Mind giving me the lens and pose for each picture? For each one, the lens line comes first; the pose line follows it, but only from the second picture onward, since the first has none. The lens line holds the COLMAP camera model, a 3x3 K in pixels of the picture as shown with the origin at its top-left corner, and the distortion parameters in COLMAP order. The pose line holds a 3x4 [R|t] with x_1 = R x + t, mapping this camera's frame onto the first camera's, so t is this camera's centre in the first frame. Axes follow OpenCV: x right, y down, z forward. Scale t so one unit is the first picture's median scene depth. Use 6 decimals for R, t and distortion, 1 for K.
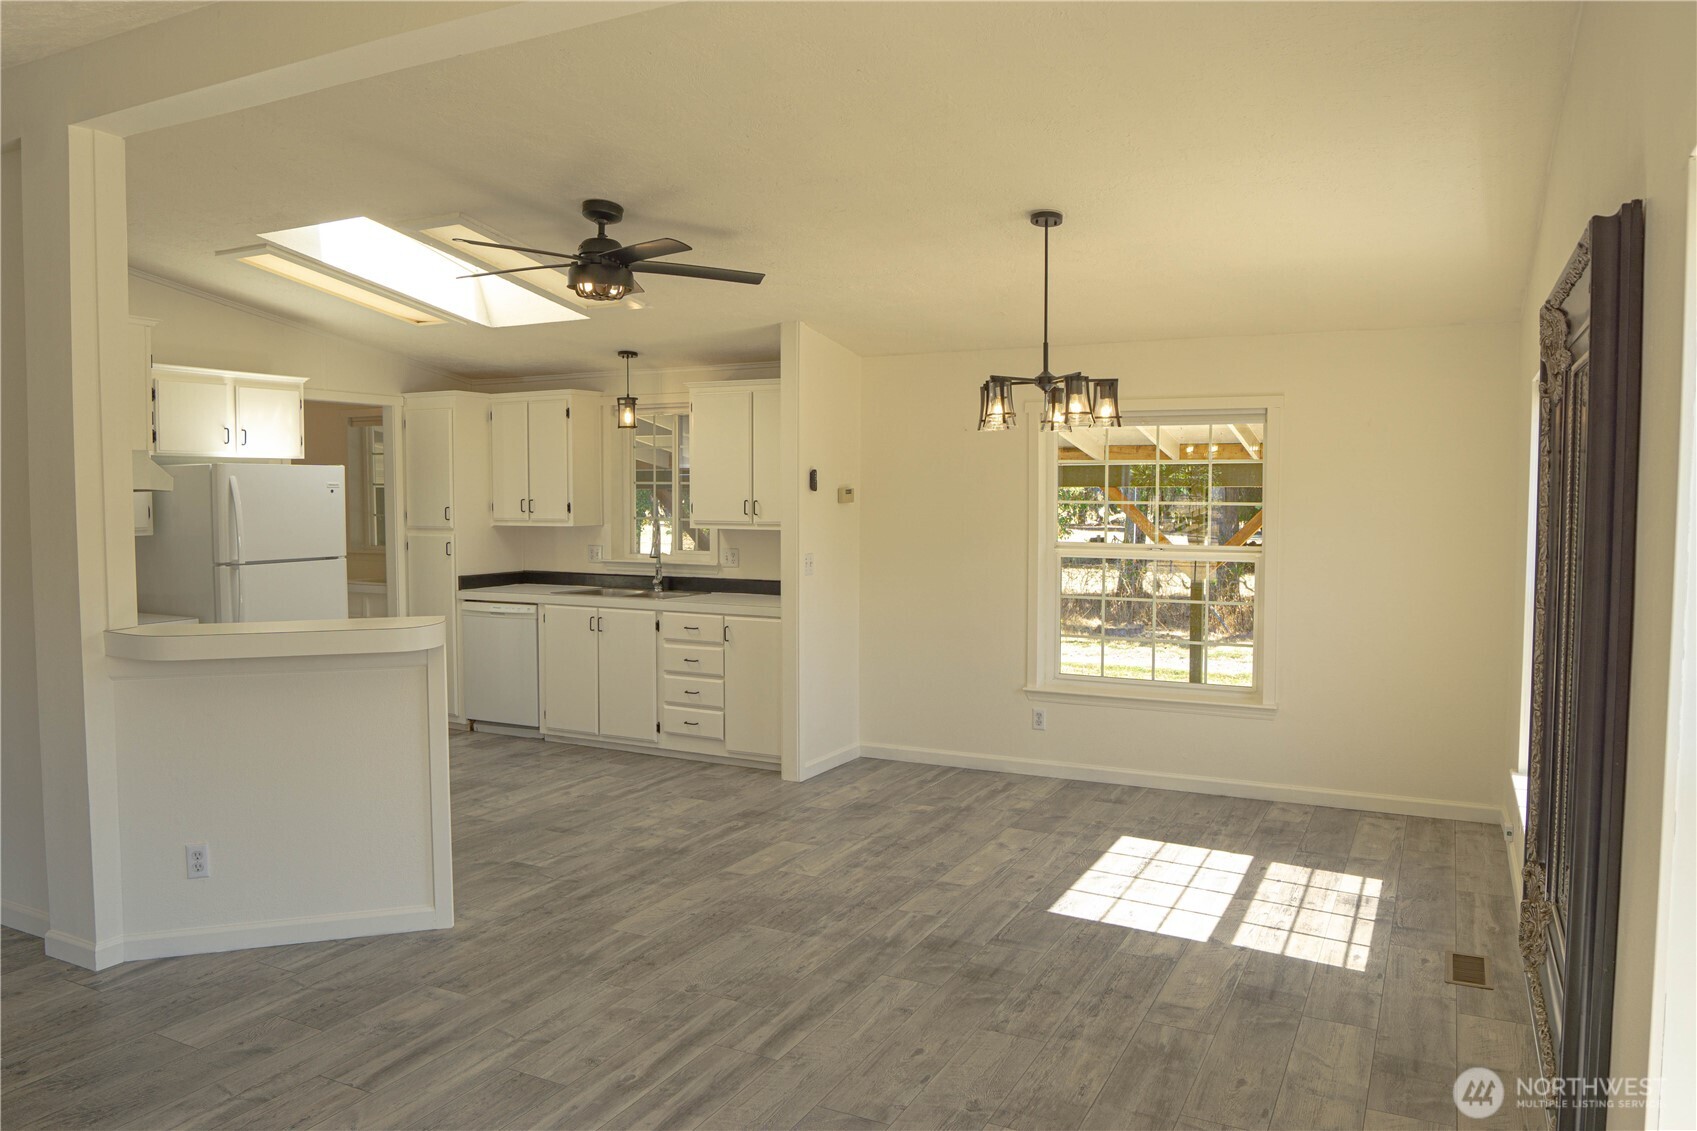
lens RADIAL K [[1215.2, 0, 839.4], [0, 1215.2, 568.7], [0, 0, 1]] dist [-0.074684, 0.039555]
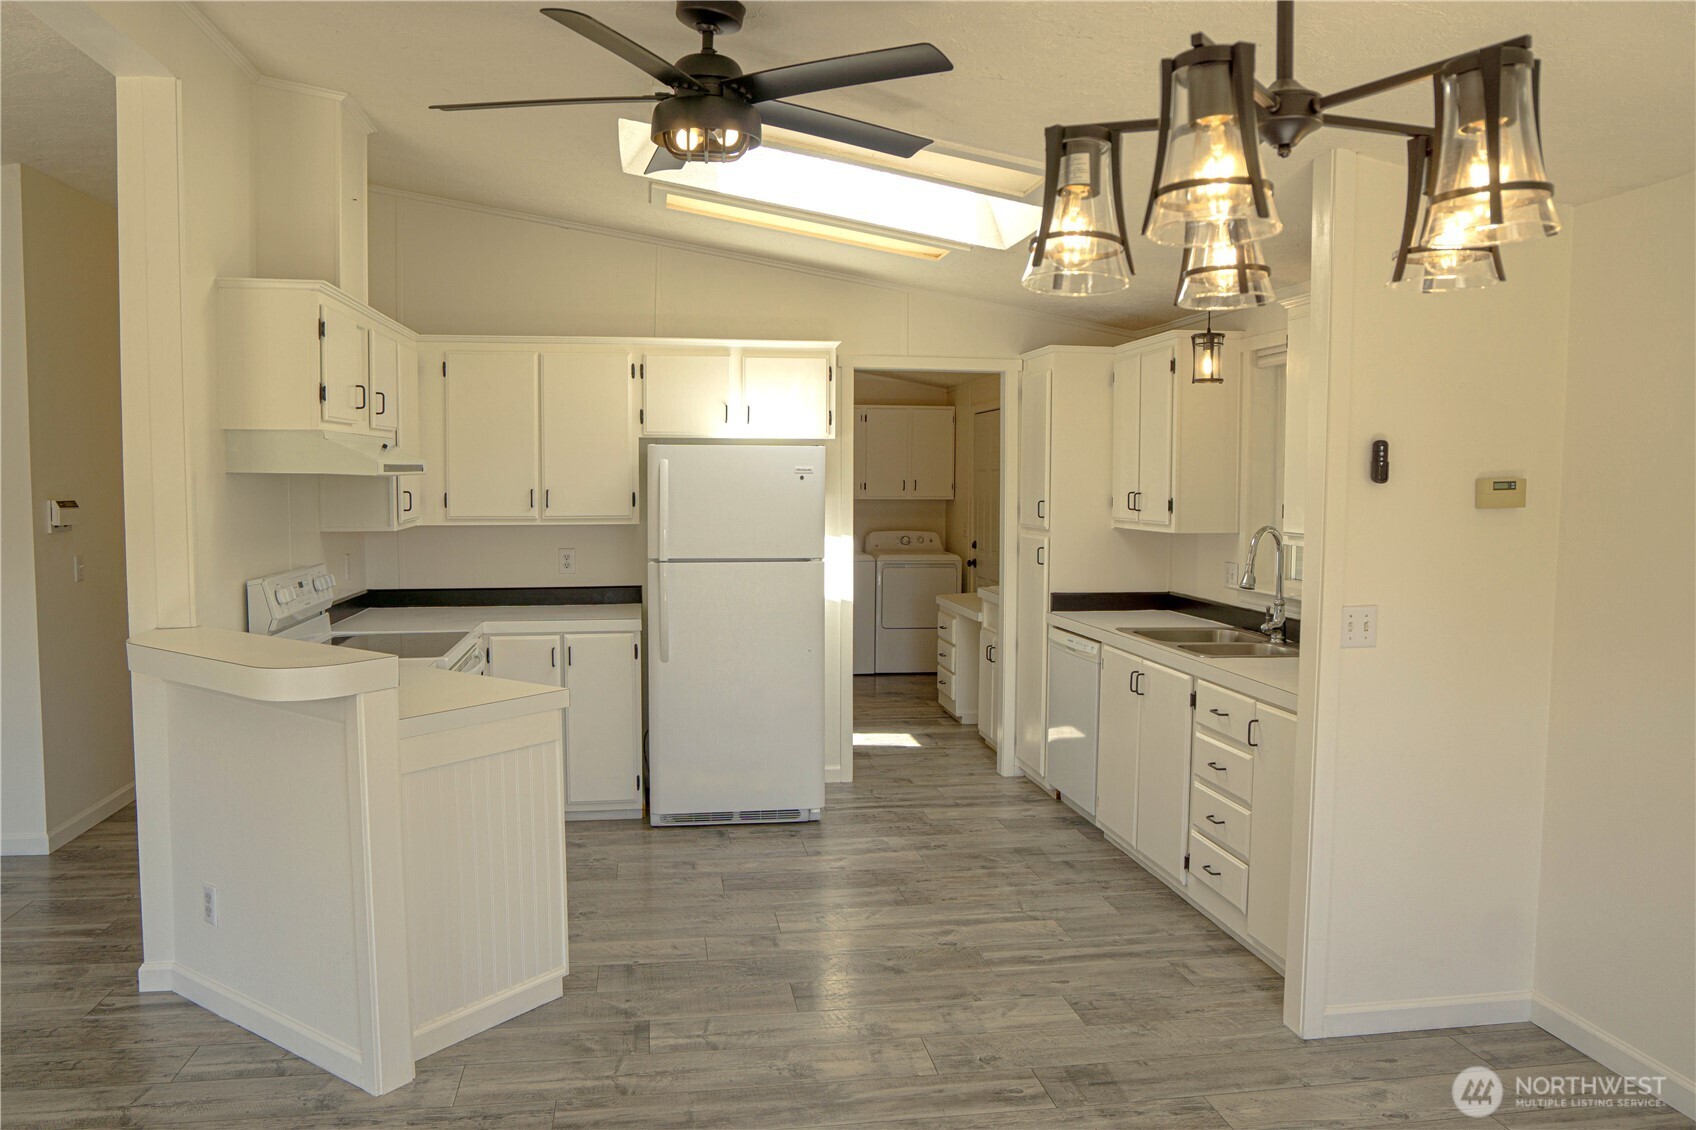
lens RADIAL K [[1214.5, 0, 830.4], [0, 1214.5, 562.1], [0, 0, 1]] dist [-0.074684, 0.039555]
pose [[0.585592, 0.058368, -0.808502, 0.342366], [-0.057592, 0.997879, 0.030327, -0.045231], [0.808557, 0.028804, 0.587712, 0.719558]]
